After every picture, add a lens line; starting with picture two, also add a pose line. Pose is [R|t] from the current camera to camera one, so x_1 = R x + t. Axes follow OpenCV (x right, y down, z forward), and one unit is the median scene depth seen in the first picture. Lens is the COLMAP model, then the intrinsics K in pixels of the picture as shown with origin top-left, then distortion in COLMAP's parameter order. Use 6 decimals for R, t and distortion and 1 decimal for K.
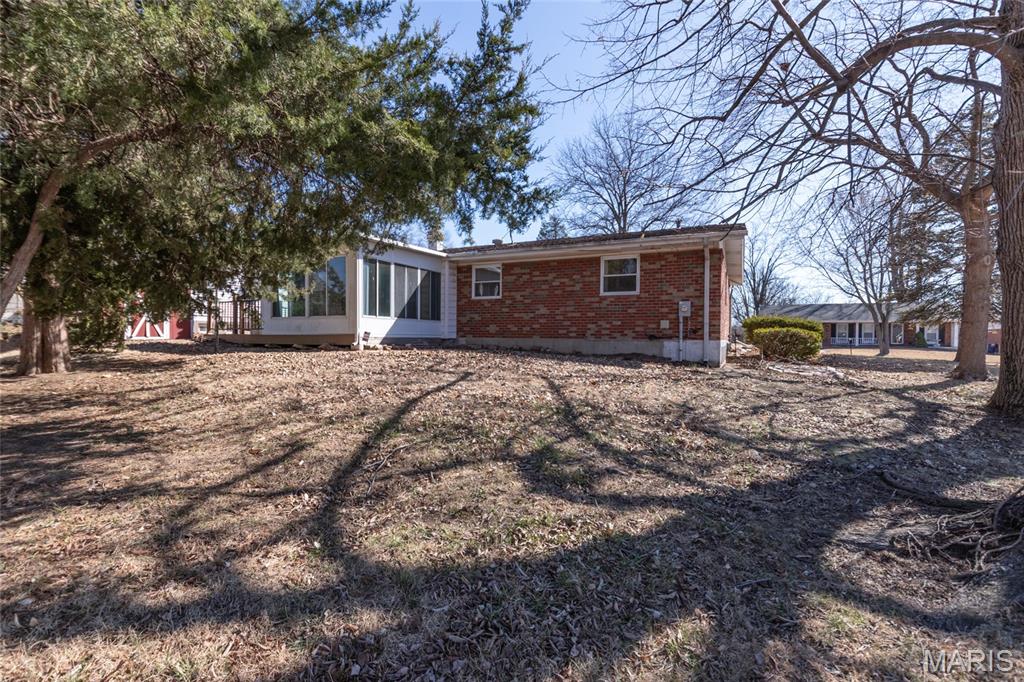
lens RADIAL K [[489.6, 0, 515.3], [0, 489.6, 339.2], [0, 0, 1]] dist [0.005250, -0.000896]
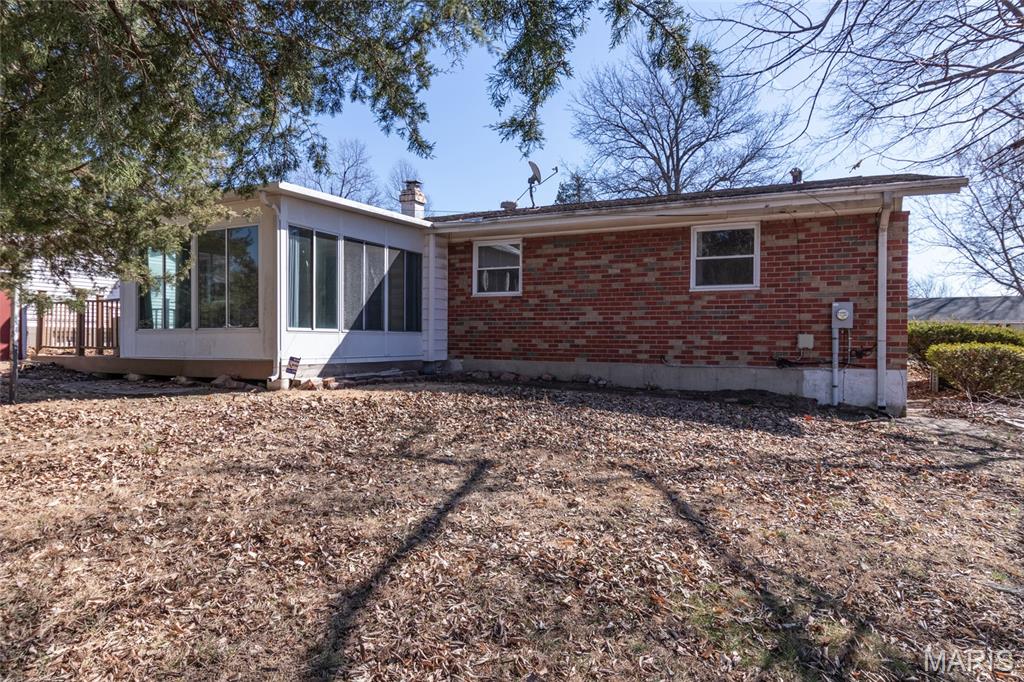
lens RADIAL K [[631.9, 0, 510.7], [0, 631.9, 339.6], [0, 0, 1]] dist [-0.010208, -0.000527]
pose [[0.999988, -0.000726, -0.004938, -0.040463], [0.000725, 1.000000, -0.000281, -0.030022], [0.004938, 0.000278, 0.999988, 0.227598]]
